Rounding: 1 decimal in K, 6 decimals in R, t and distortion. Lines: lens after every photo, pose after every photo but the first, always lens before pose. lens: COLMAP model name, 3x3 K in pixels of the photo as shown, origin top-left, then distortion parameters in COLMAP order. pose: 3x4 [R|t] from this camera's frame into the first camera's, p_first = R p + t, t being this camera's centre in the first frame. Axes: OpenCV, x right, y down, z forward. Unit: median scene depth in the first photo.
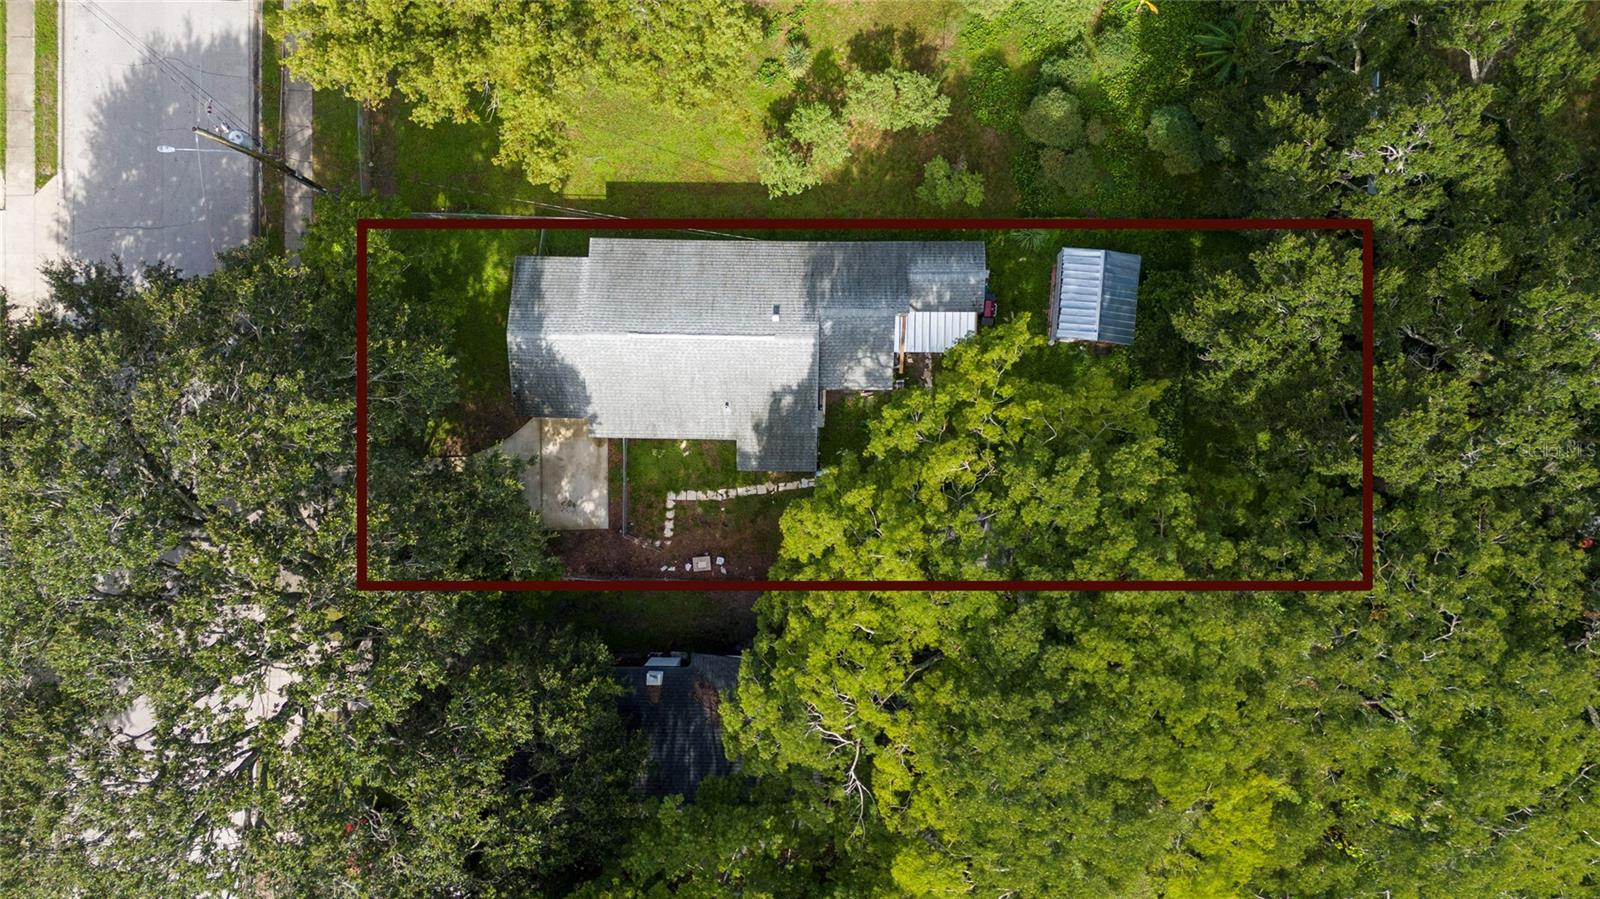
lens RADIAL K [[1159.4, 0, 801.2], [0, 1159.4, 452.8], [0, 0, 1]] dist [0.169619, -0.258931]
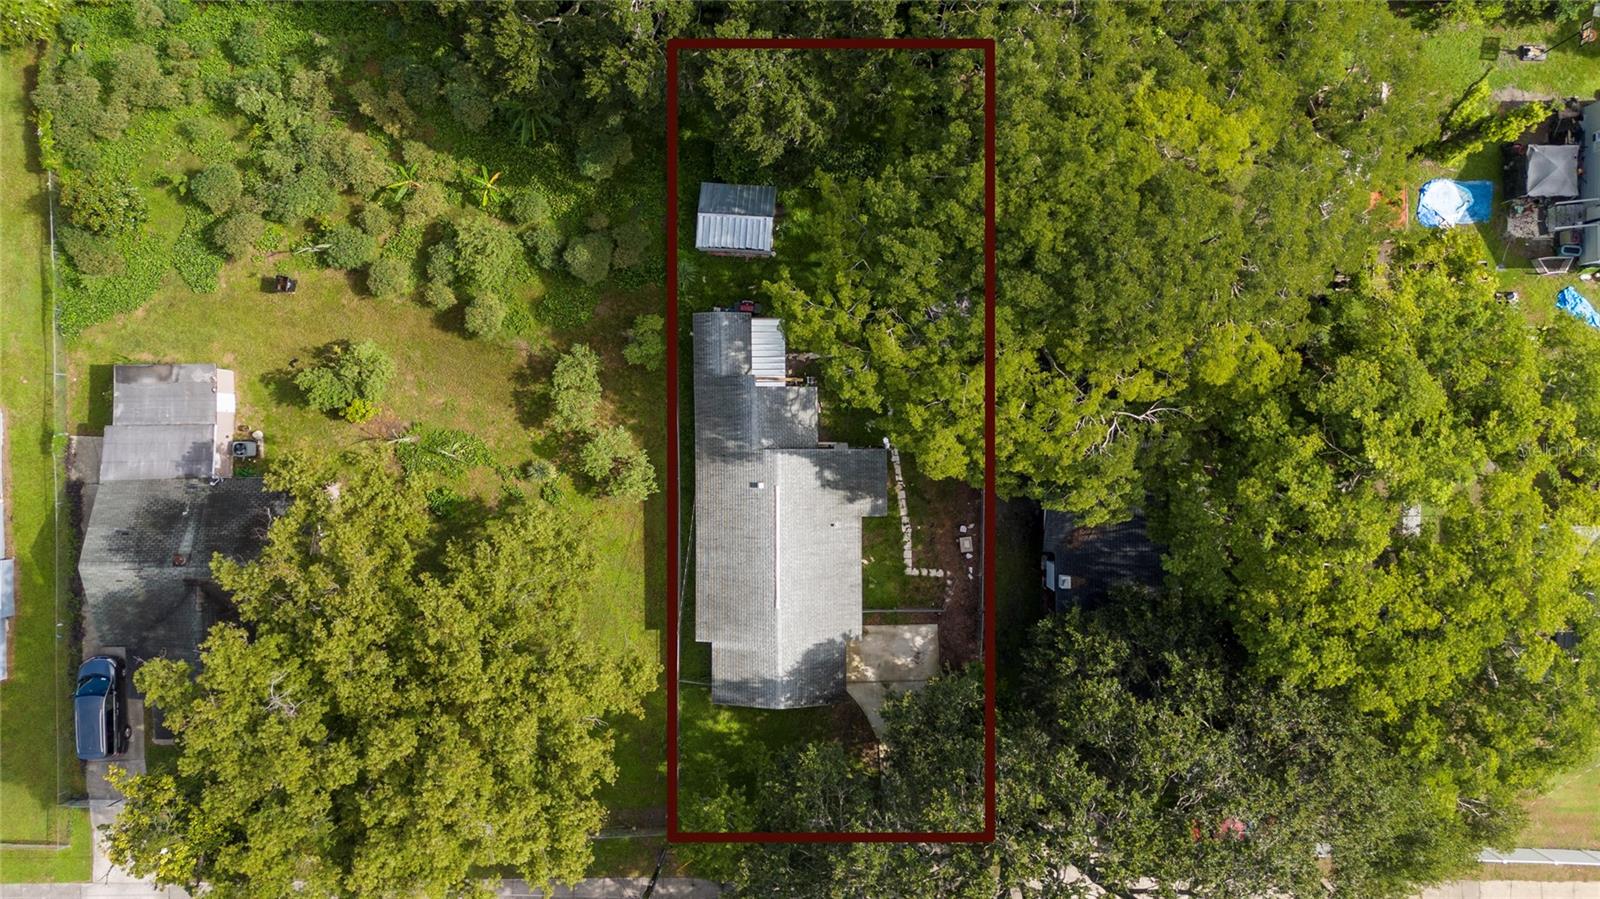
lens RADIAL K [[1159.4, 0, 801.2], [0, 1159.4, 452.8], [0, 0, 1]] dist [0.169619, -0.258931]
pose [[-0.018274, -0.999825, 0.004001, 0.007478], [0.999600, -0.018356, -0.021513, -0.054982], [0.021583, 0.003607, 0.999761, -0.230000]]
